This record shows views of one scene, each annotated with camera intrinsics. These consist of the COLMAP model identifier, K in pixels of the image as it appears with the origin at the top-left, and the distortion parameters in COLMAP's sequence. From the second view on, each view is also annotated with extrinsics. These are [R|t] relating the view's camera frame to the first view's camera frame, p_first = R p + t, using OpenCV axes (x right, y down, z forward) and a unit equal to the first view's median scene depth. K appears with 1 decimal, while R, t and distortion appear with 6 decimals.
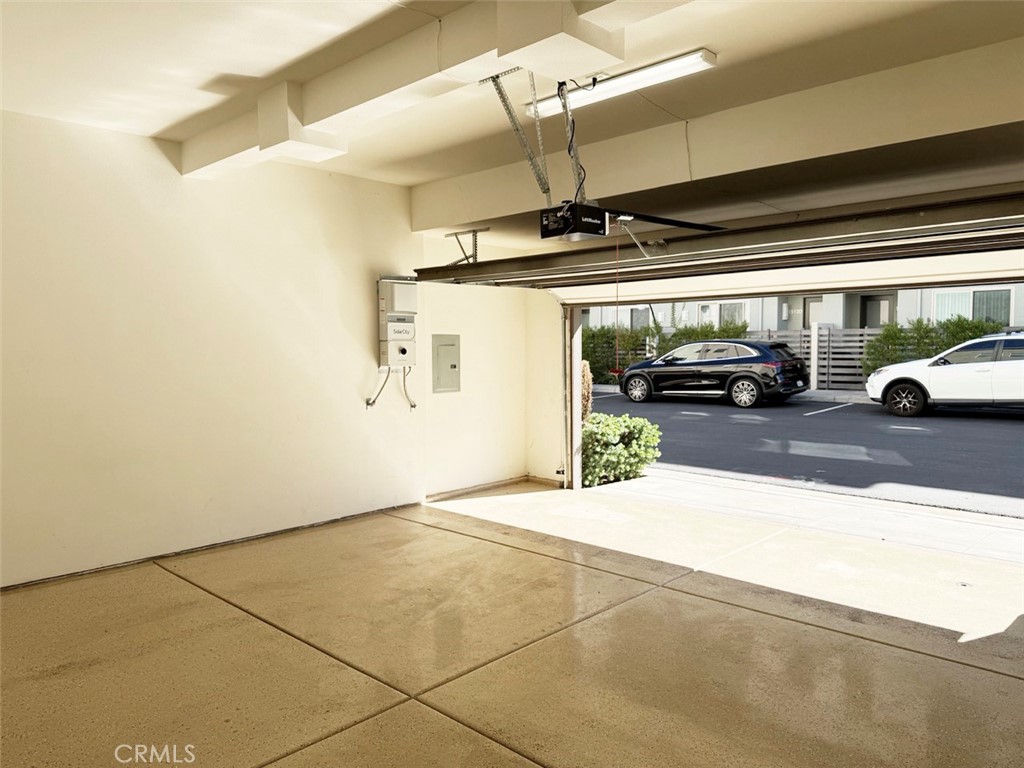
lens RADIAL K [[716.4, 0, 506.5], [0, 716.4, 385.6], [0, 0, 1]] dist [0.068741, -0.091753]
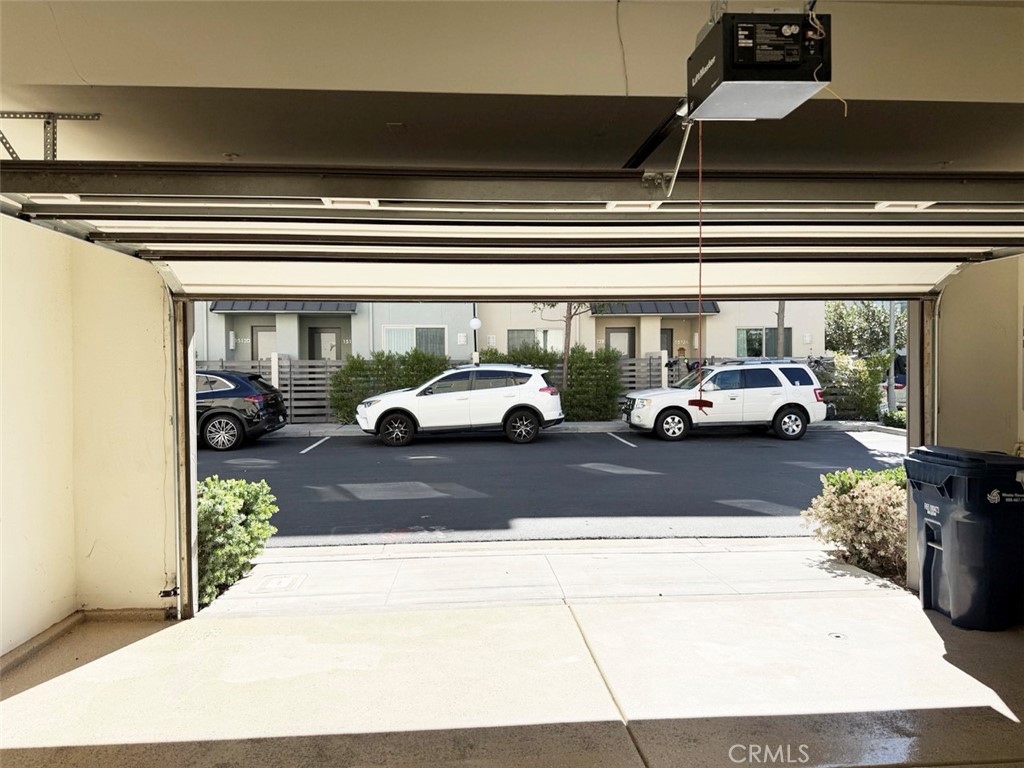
lens RADIAL K [[716.4, 0, 517.3], [0, 716.4, 384.5], [0, 0, 1]] dist [0.068741, -0.091753]
pose [[0.660959, -0.008077, 0.750378, -0.175832], [0.045354, 0.998544, -0.029201, -0.013508], [-0.749050, 0.053334, 0.660363, 0.427251]]
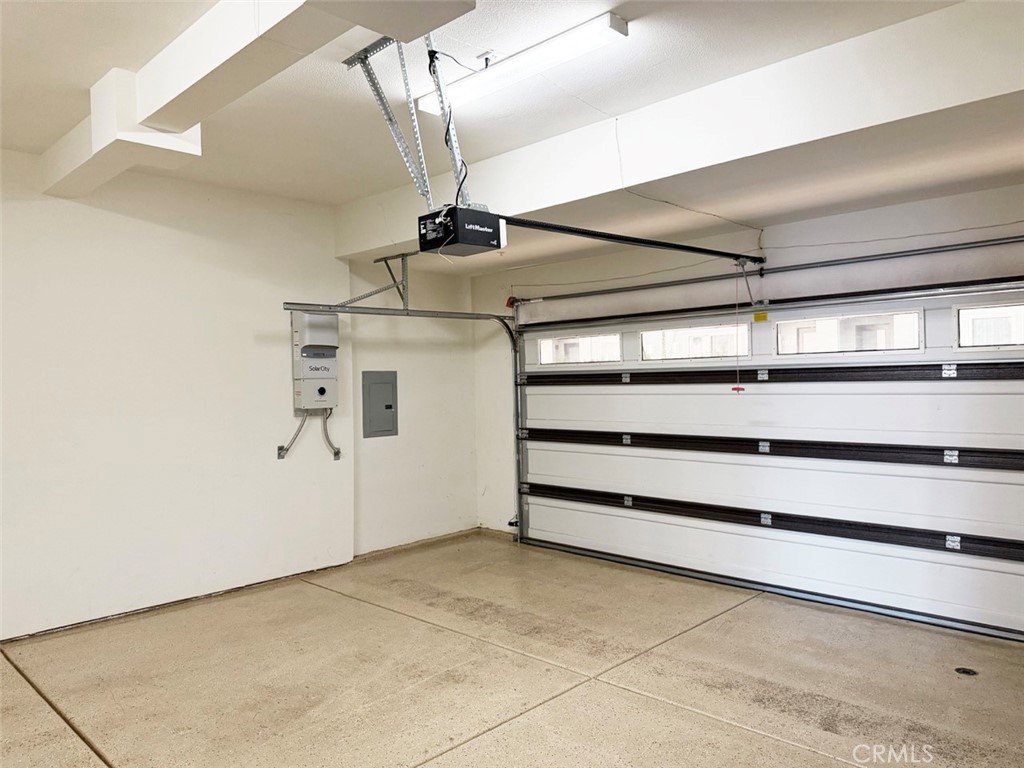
lens RADIAL K [[716.4, 0, 509.7], [0, 716.4, 386.8], [0, 0, 1]] dist [0.068741, -0.091753]
pose [[0.999922, -0.012454, -0.001153, 0.076357], [0.012387, 0.998831, -0.046717, -0.007859], [0.001733, 0.046699, 0.998908, 0.106186]]
